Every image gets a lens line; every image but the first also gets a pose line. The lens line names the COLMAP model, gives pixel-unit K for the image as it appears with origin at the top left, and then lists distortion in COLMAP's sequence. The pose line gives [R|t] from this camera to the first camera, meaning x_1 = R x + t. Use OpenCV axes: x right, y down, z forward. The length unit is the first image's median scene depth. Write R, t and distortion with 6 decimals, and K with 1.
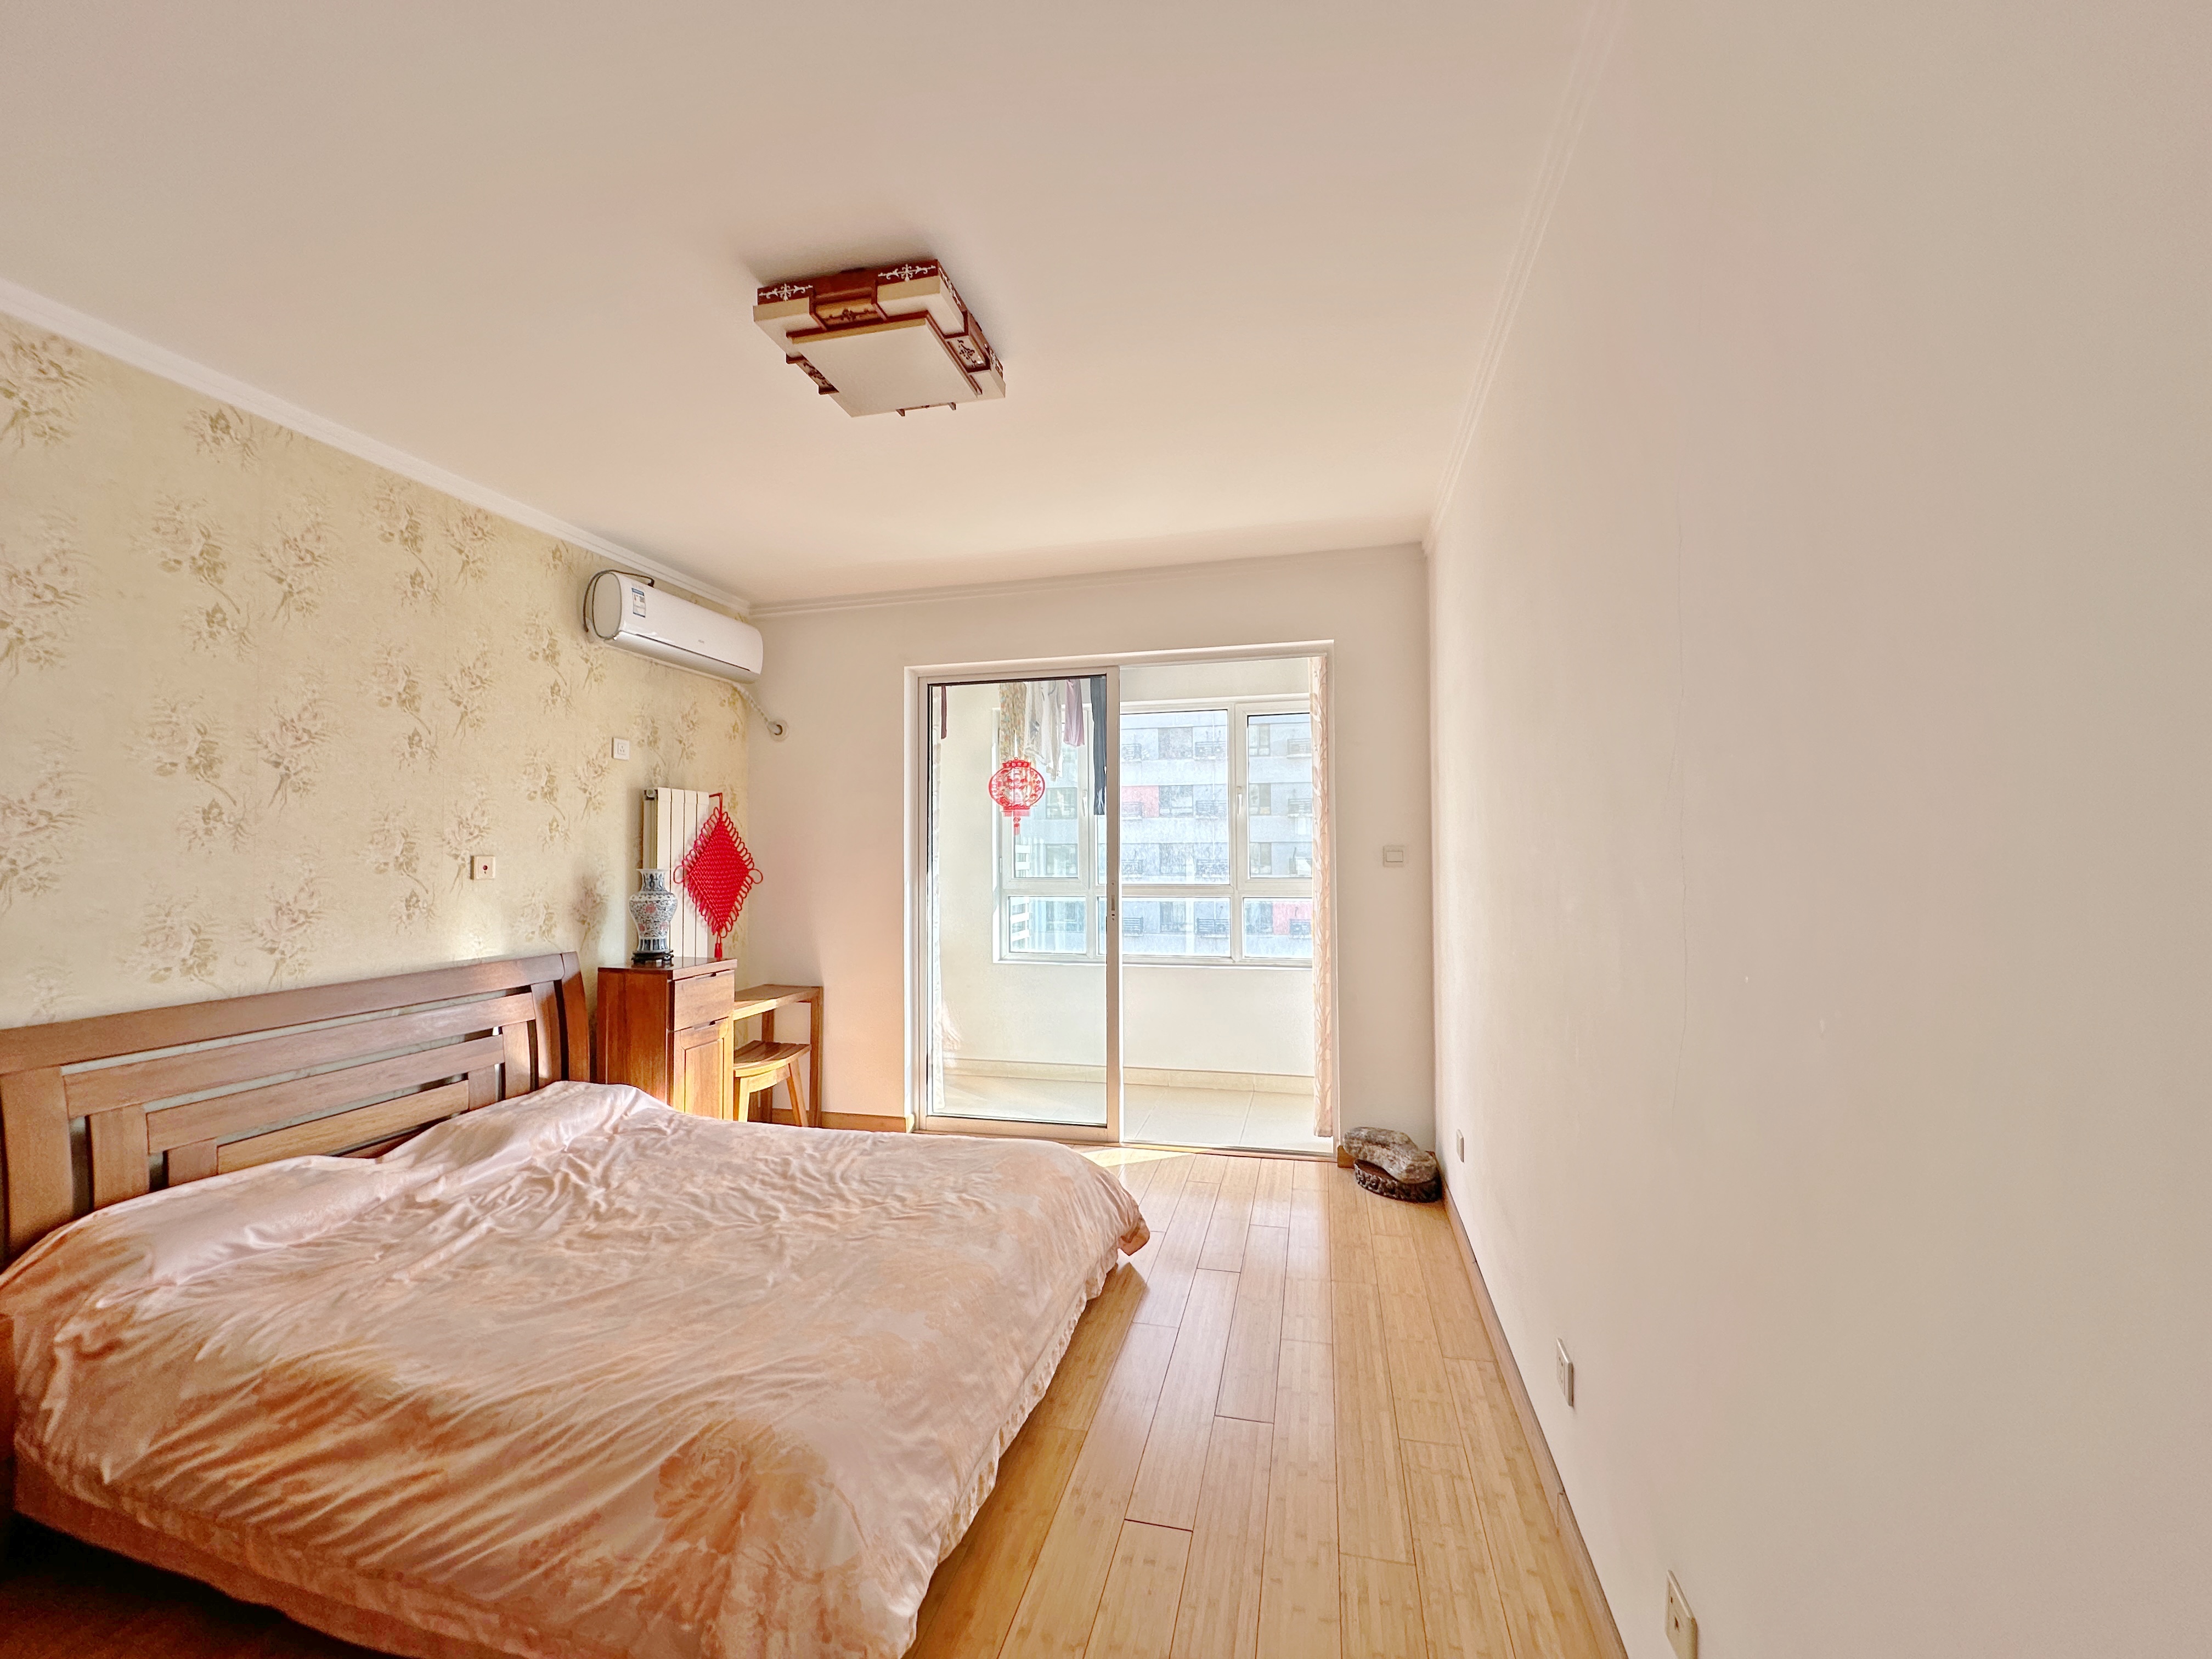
lens RADIAL K [[891.0, 0, 1105.2], [0, 891.0, 828.5], [0, 0, 1]] dist [-0.000494, -0.000140]
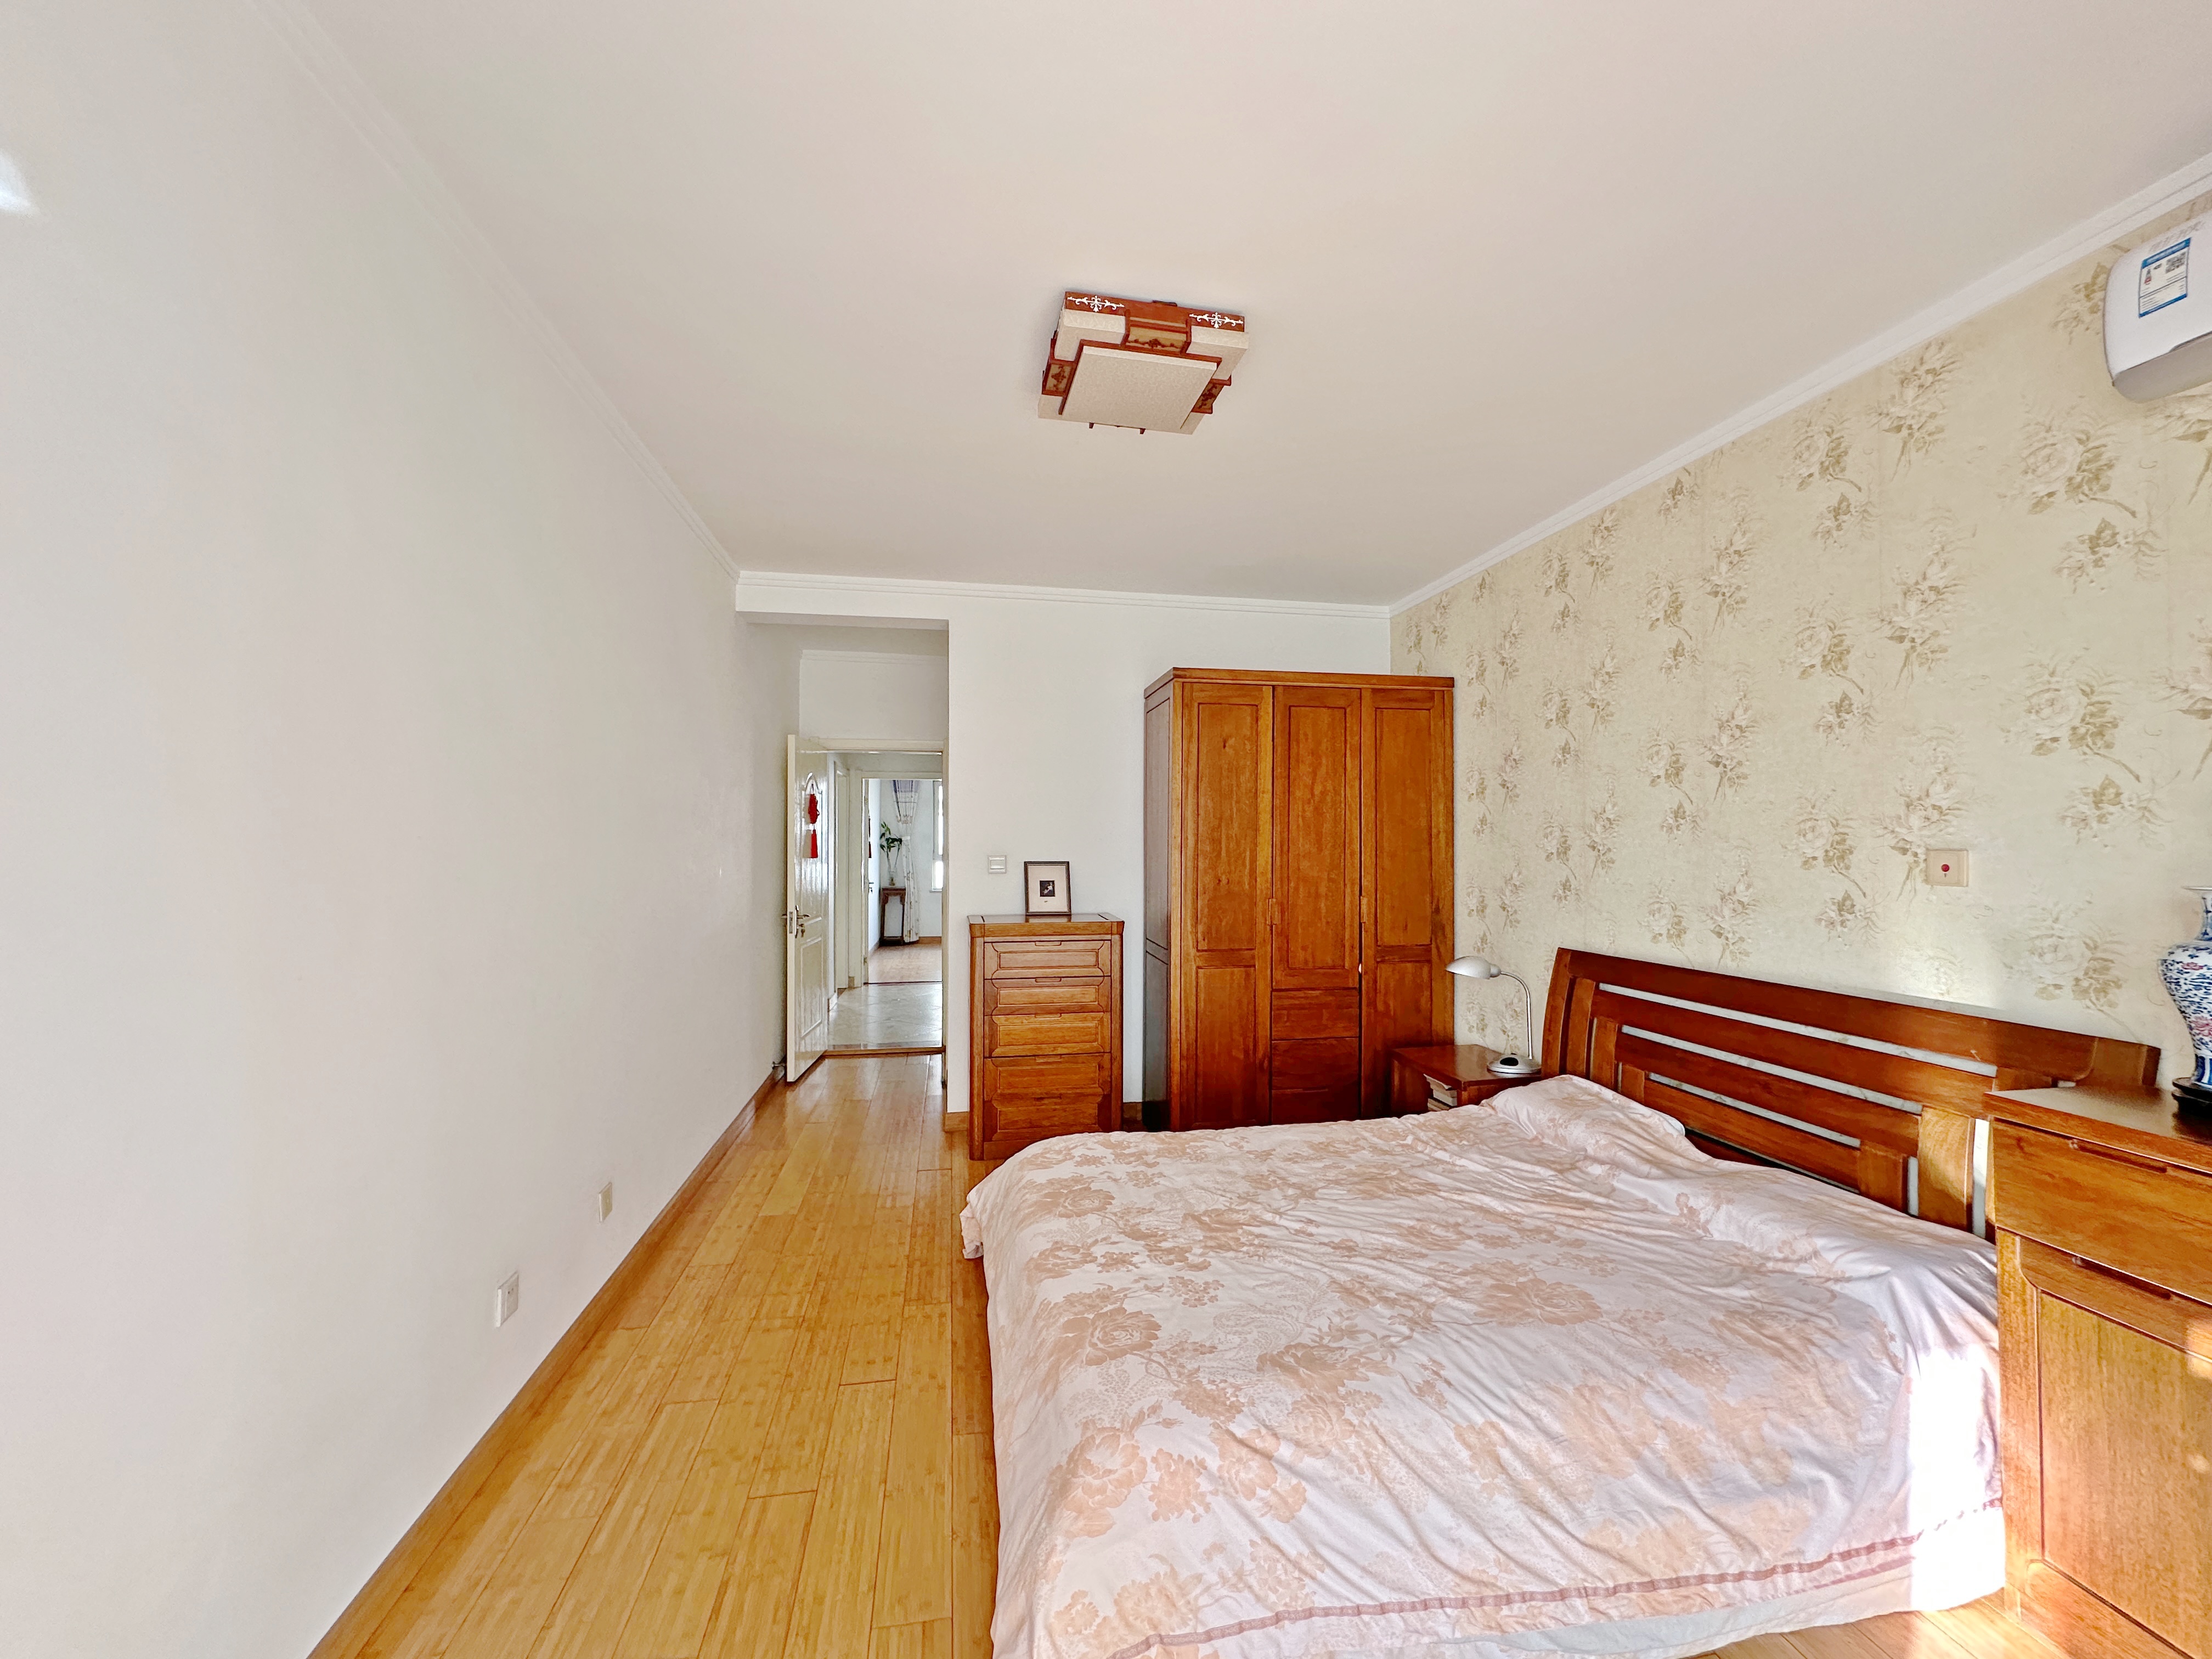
lens RADIAL K [[891.0, 0, 1105.2], [0, 891.0, 828.5], [0, 0, 1]] dist [-0.000494, -0.000140]
pose [[-0.917196, -0.000864, -0.398436, 0.169035], [0.016320, 0.999077, -0.039734, 0.034422], [0.398103, -0.042947, -0.916335, 1.540413]]
